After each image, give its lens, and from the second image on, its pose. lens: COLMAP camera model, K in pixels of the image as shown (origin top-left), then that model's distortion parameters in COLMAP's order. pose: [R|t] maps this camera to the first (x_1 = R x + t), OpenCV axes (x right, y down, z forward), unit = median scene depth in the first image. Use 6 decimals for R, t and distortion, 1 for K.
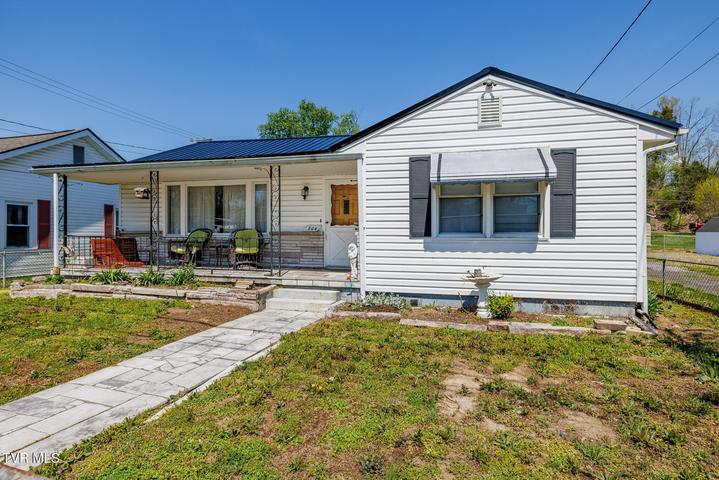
lens RADIAL K [[375.8, 0, 361.7], [0, 375.8, 241.8], [0, 0, 1]] dist [0.000319, 0.000592]
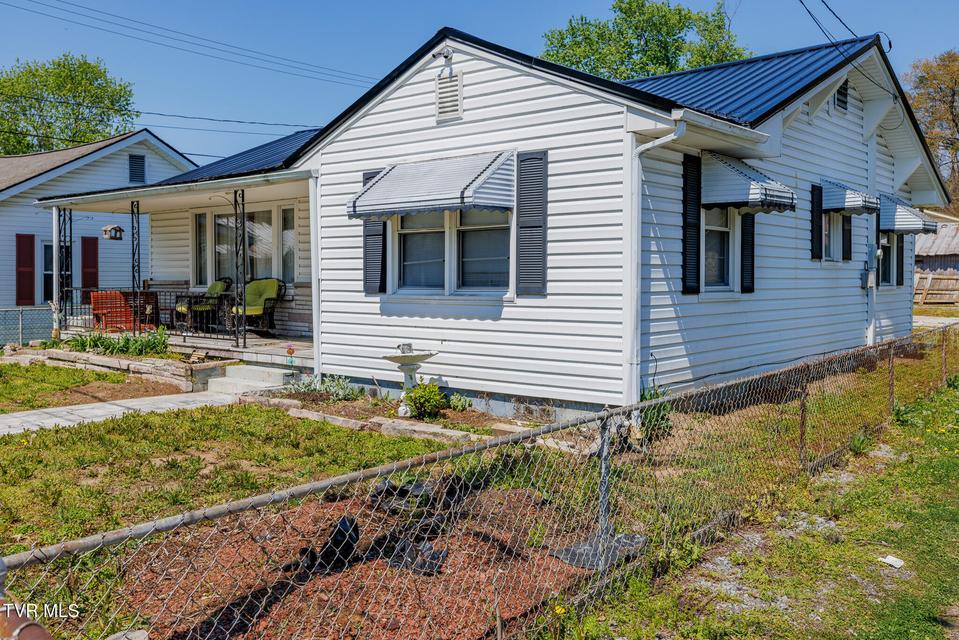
lens RADIAL K [[873.9, 0, 478.3], [0, 873.9, 310.7], [0, 0, 1]] dist [0.040460, 0.000000]
pose [[0.893670, 0.015733, -0.448449, 1.041461], [-0.009189, 0.999817, 0.016765, -0.010342], [0.448631, -0.010861, 0.893651, -0.301472]]
